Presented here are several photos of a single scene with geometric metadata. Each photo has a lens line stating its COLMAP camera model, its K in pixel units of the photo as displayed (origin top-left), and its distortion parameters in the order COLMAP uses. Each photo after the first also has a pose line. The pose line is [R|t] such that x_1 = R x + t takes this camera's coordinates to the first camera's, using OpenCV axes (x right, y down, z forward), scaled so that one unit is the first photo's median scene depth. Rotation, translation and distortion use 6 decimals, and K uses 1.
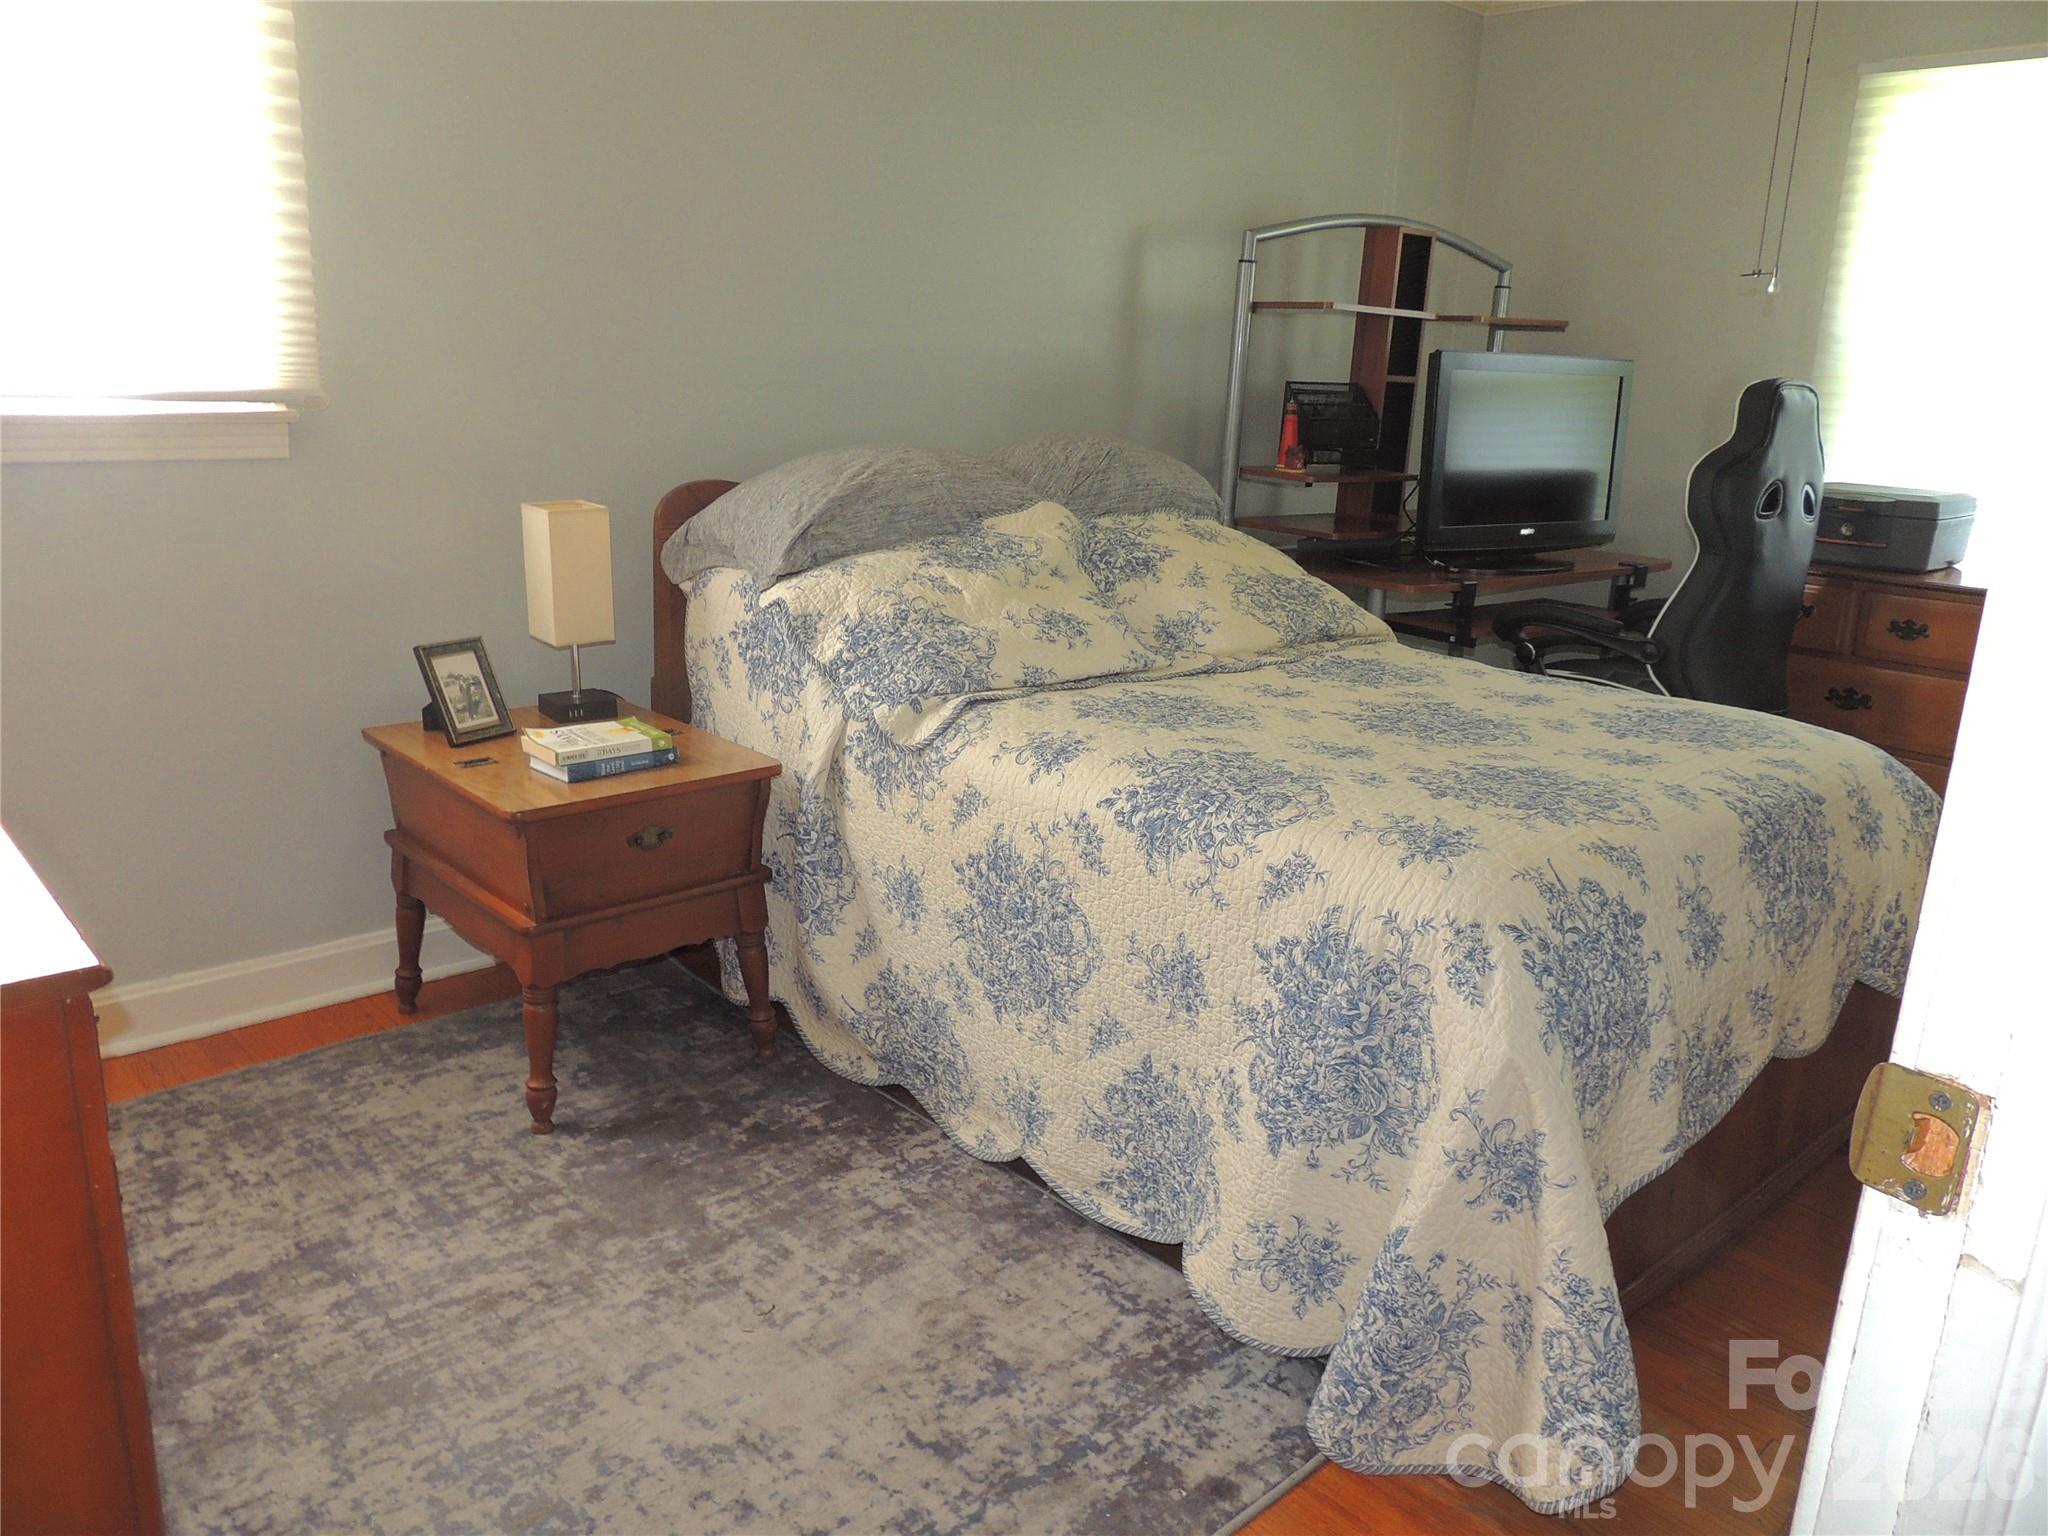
lens RADIAL K [[1459.6, 0, 1025.0], [0, 1459.6, 767.6], [0, 0, 1]] dist [-0.024596, 0.006219]
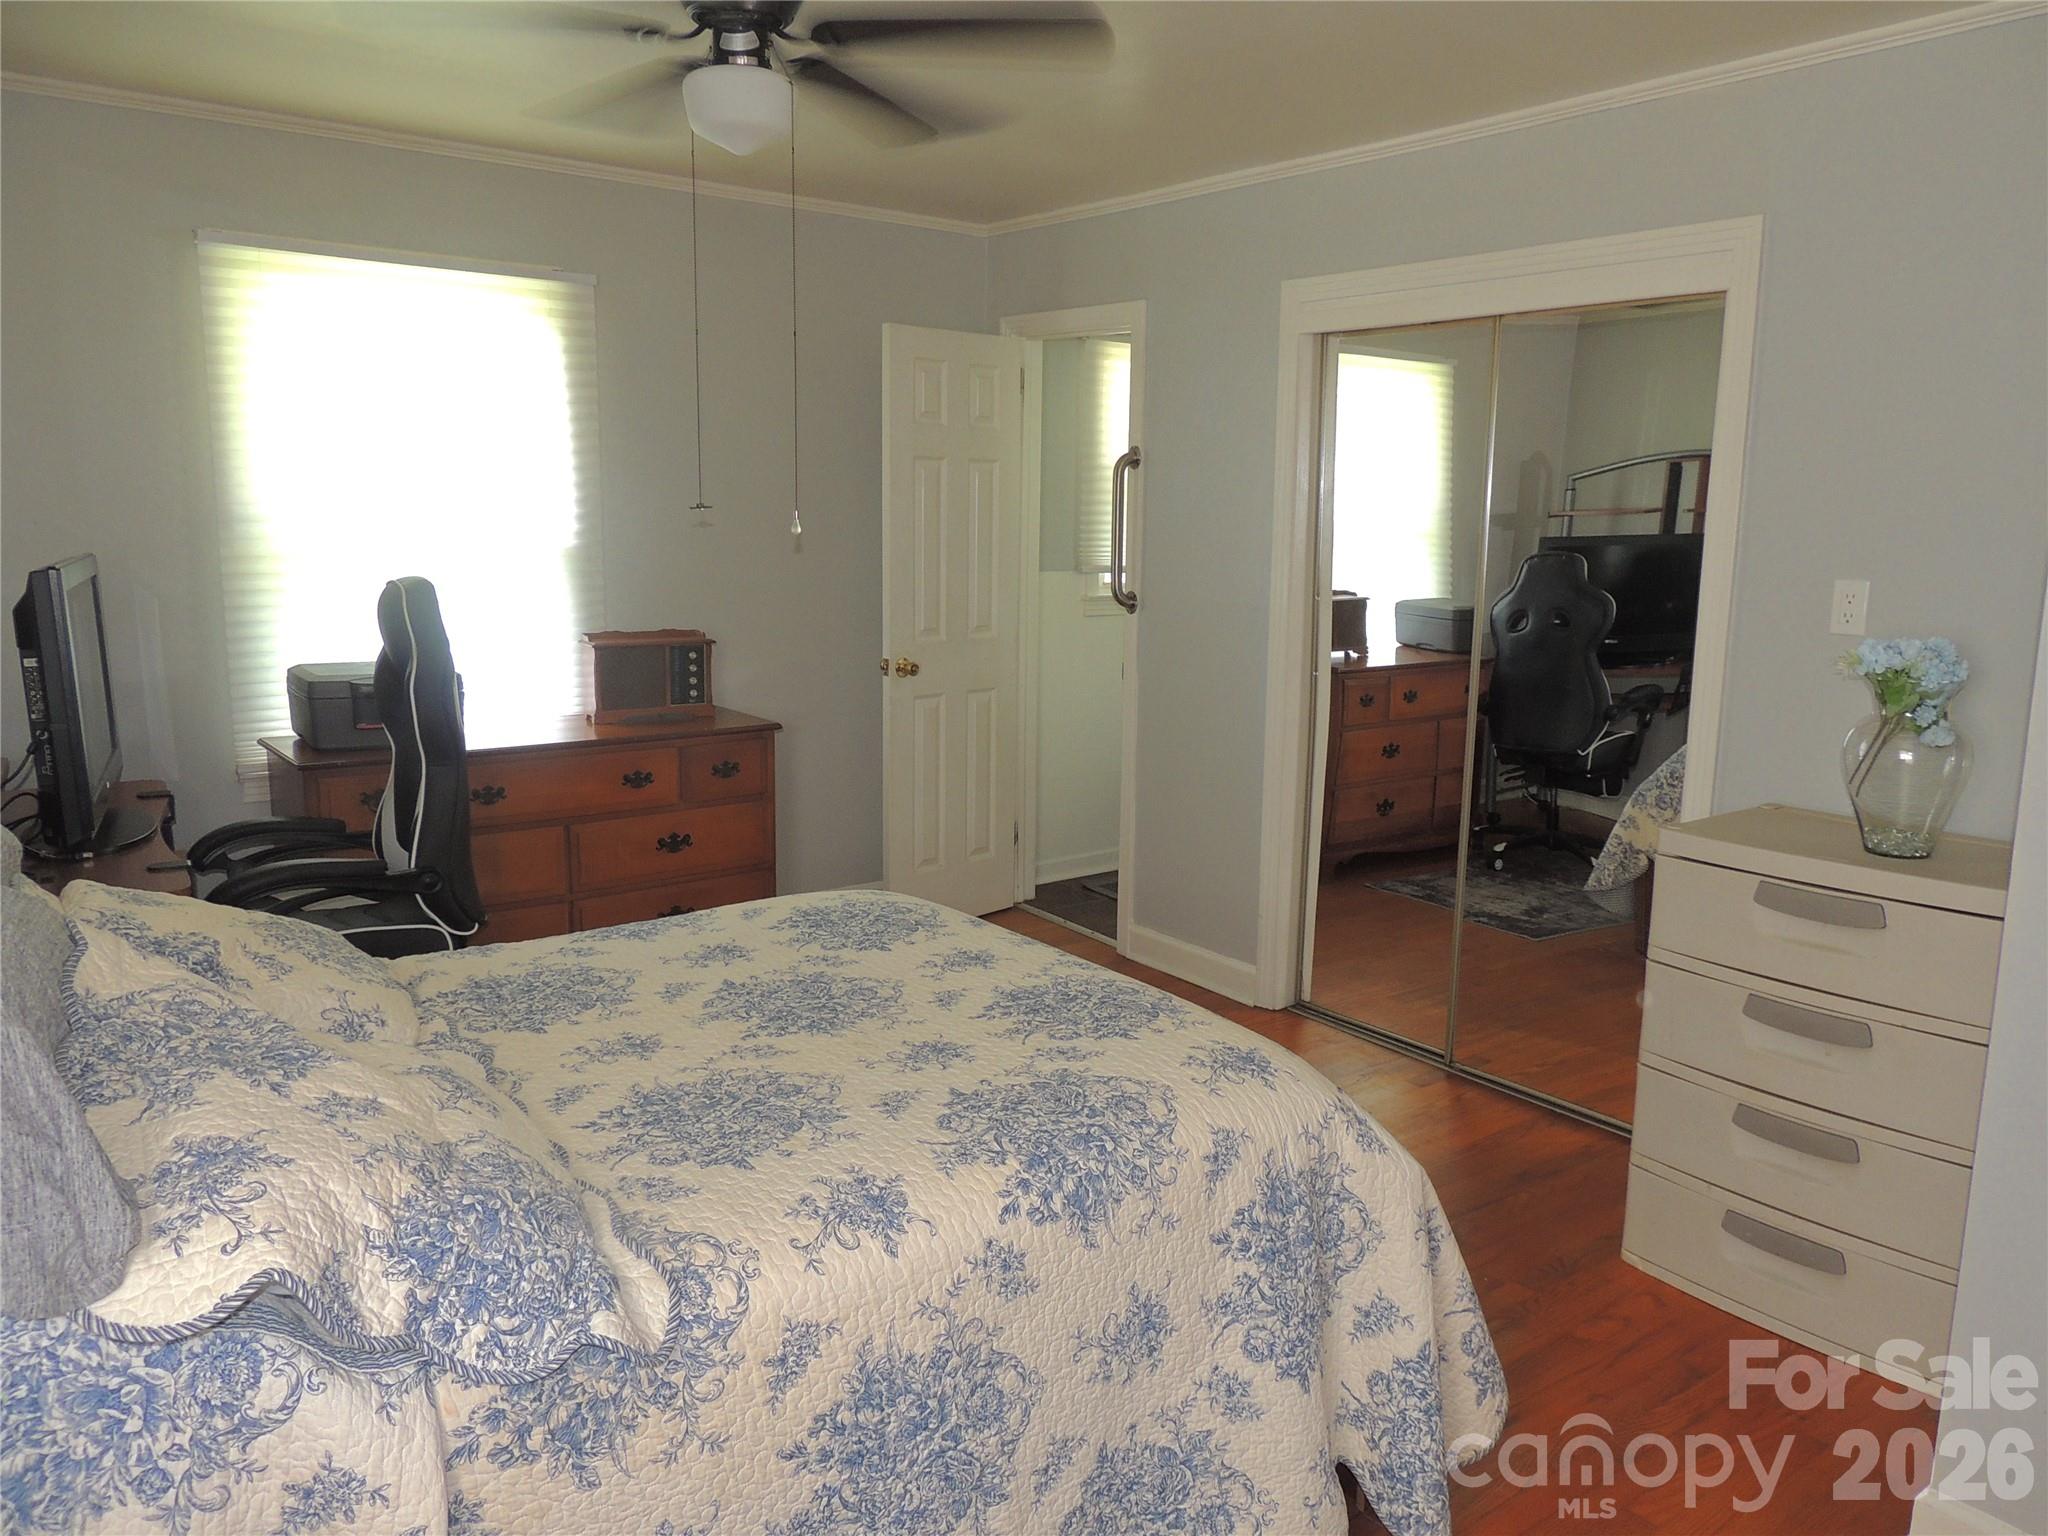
lens RADIAL K [[1459.6, 0, 1025.2], [0, 1459.6, 771.7], [0, 0, 1]] dist [-0.024596, 0.006219]
pose [[0.100431, -0.205219, 0.973550, -0.667834], [0.258951, 0.950166, 0.173577, -0.339969], [-0.960655, 0.234669, 0.148567, 0.792302]]
